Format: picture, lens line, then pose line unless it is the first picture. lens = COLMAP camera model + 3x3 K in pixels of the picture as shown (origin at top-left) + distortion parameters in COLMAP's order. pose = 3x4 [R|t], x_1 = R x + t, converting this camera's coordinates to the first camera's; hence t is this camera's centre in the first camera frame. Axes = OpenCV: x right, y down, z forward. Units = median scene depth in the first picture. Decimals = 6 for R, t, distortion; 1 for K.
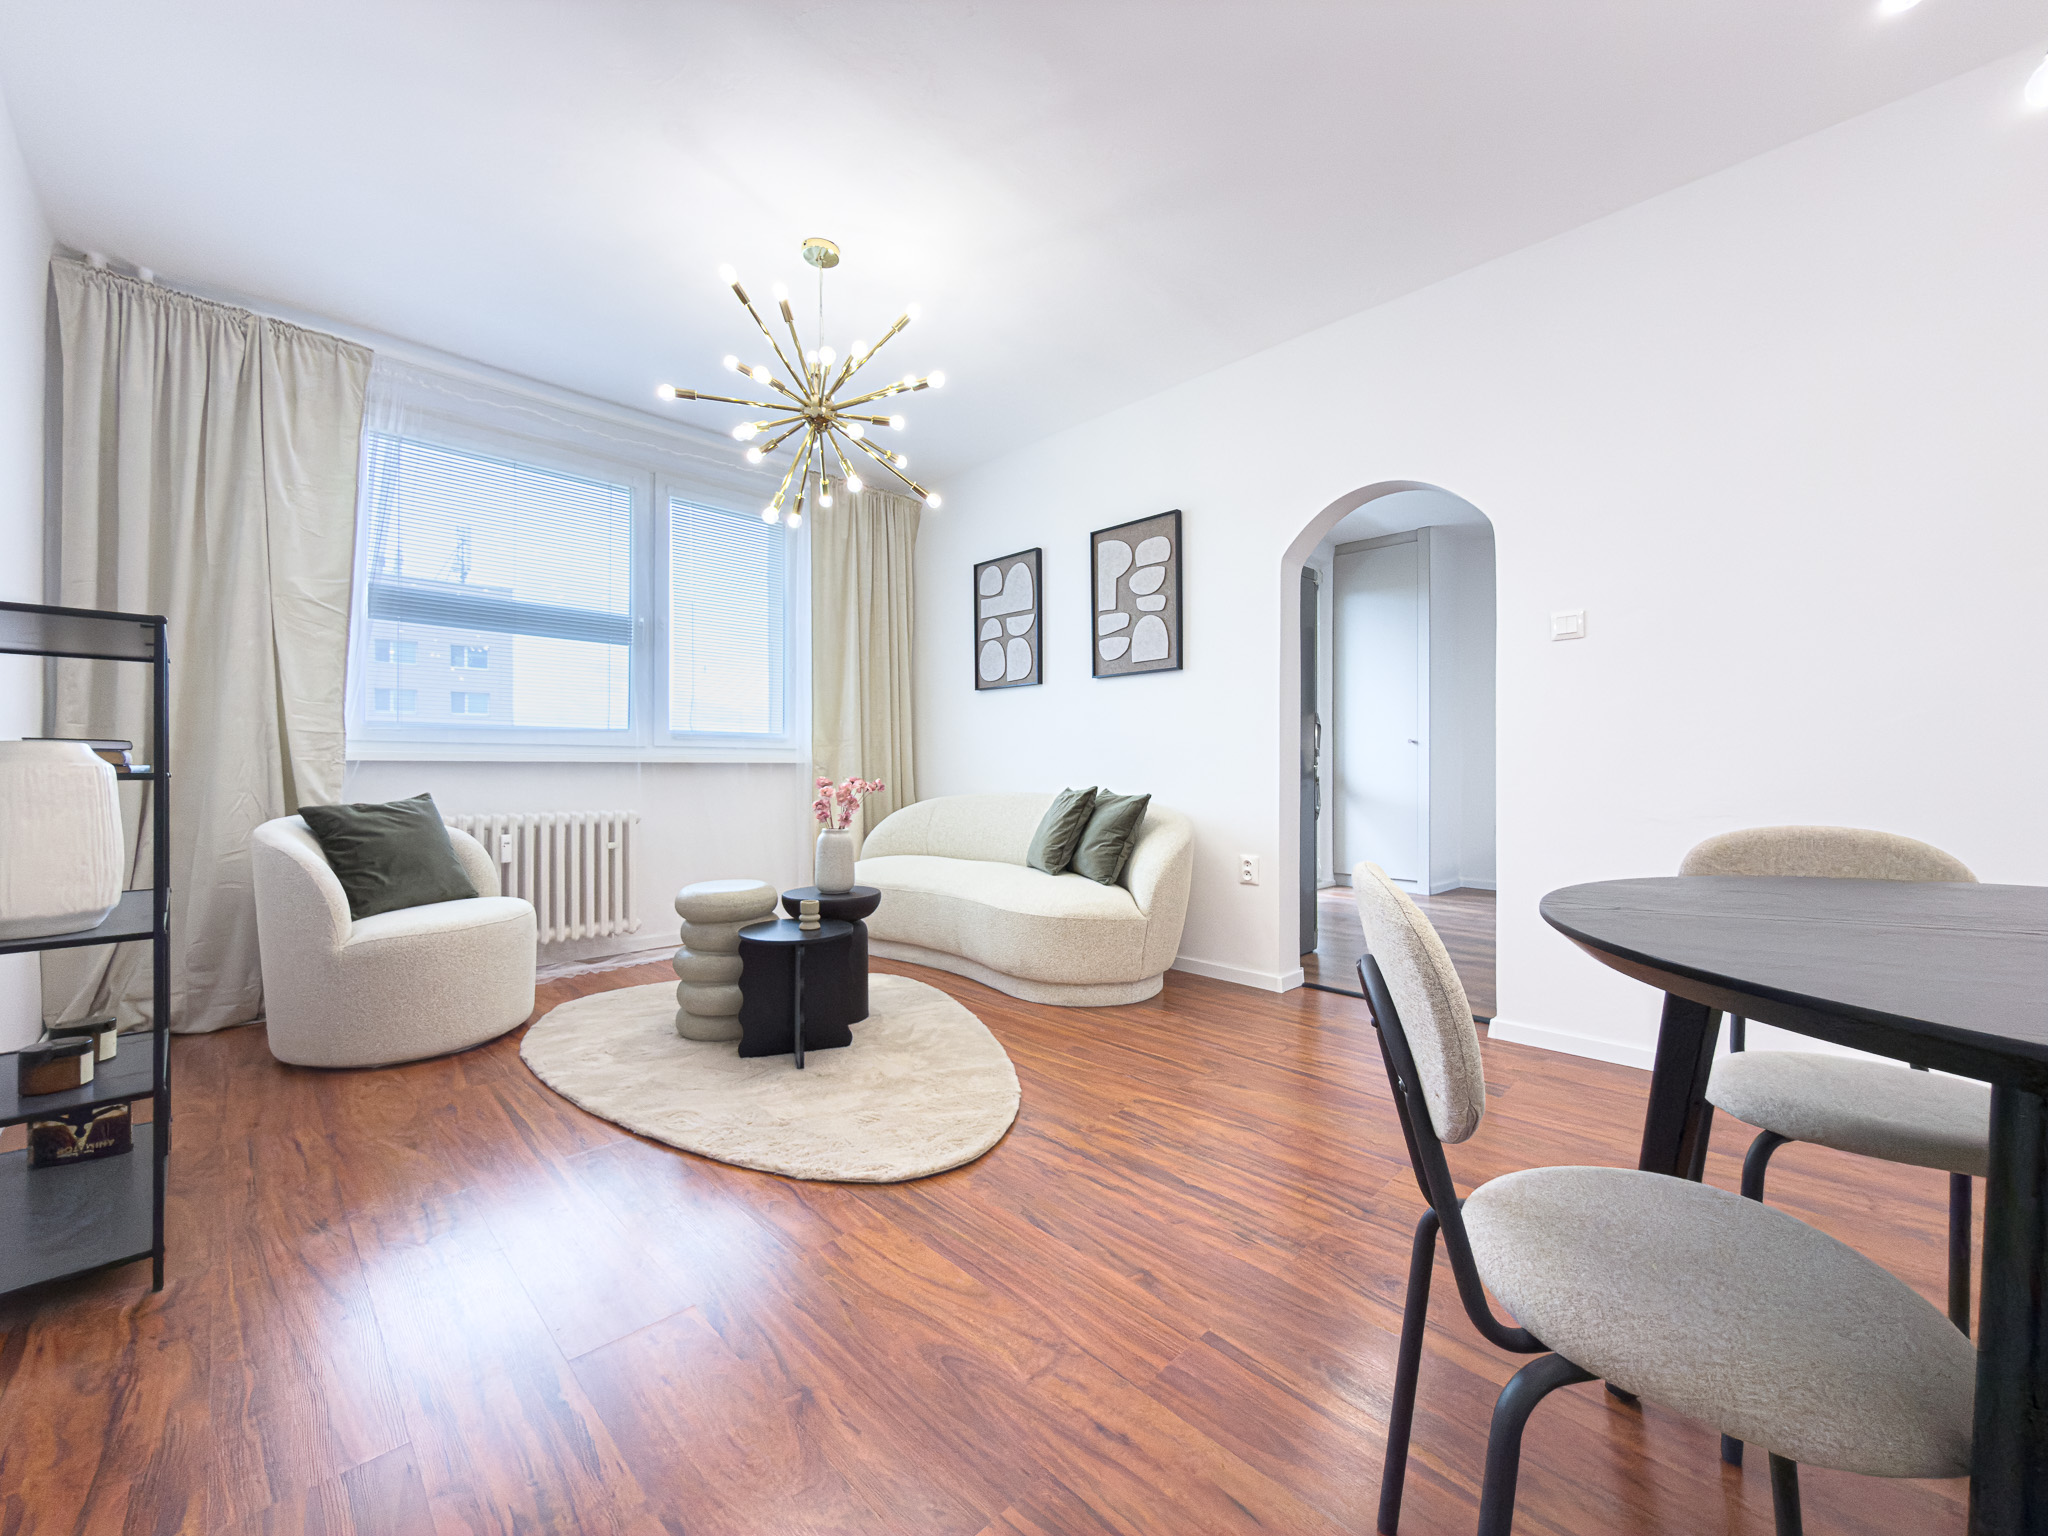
lens RADIAL K [[817.9, 0, 1031.5], [0, 817.9, 775.3], [0, 0, 1]] dist [-0.001688, 0.000500]
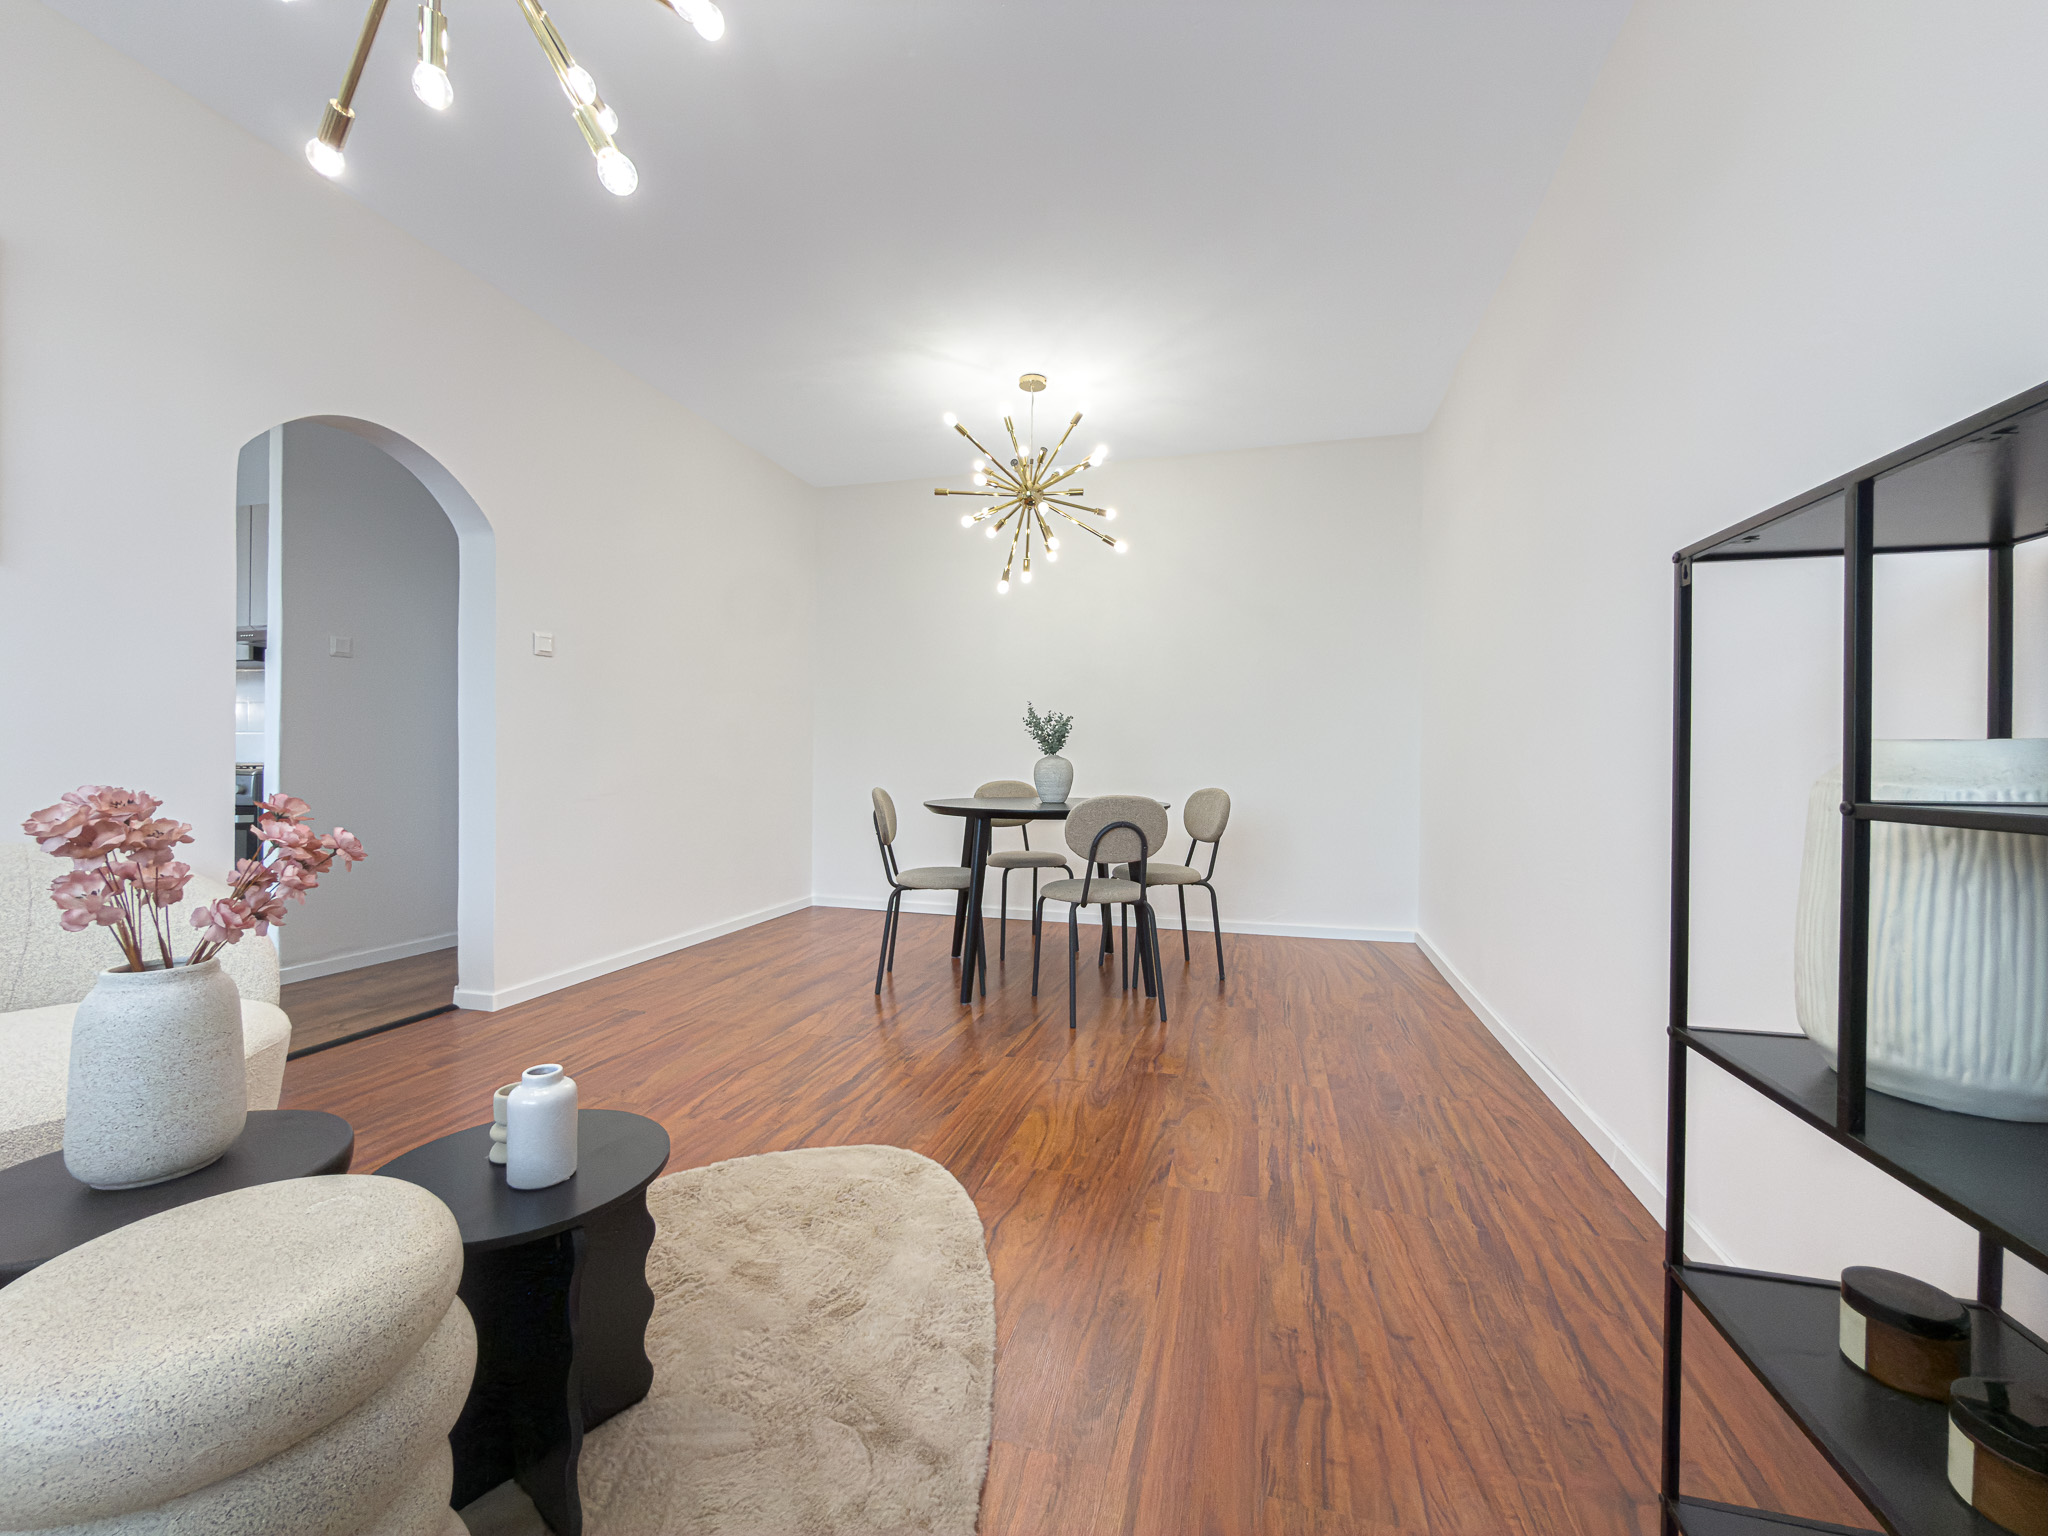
lens RADIAL K [[817.9, 0, 1022.3], [0, 817.9, 765.3], [0, 0, 1]] dist [-0.001688, 0.000500]
pose [[-0.492030, -0.008370, 0.870538, -0.525130], [-0.000648, 0.999957, 0.009247, -0.010035], [-0.870578, 0.003986, -0.492015, 0.677311]]
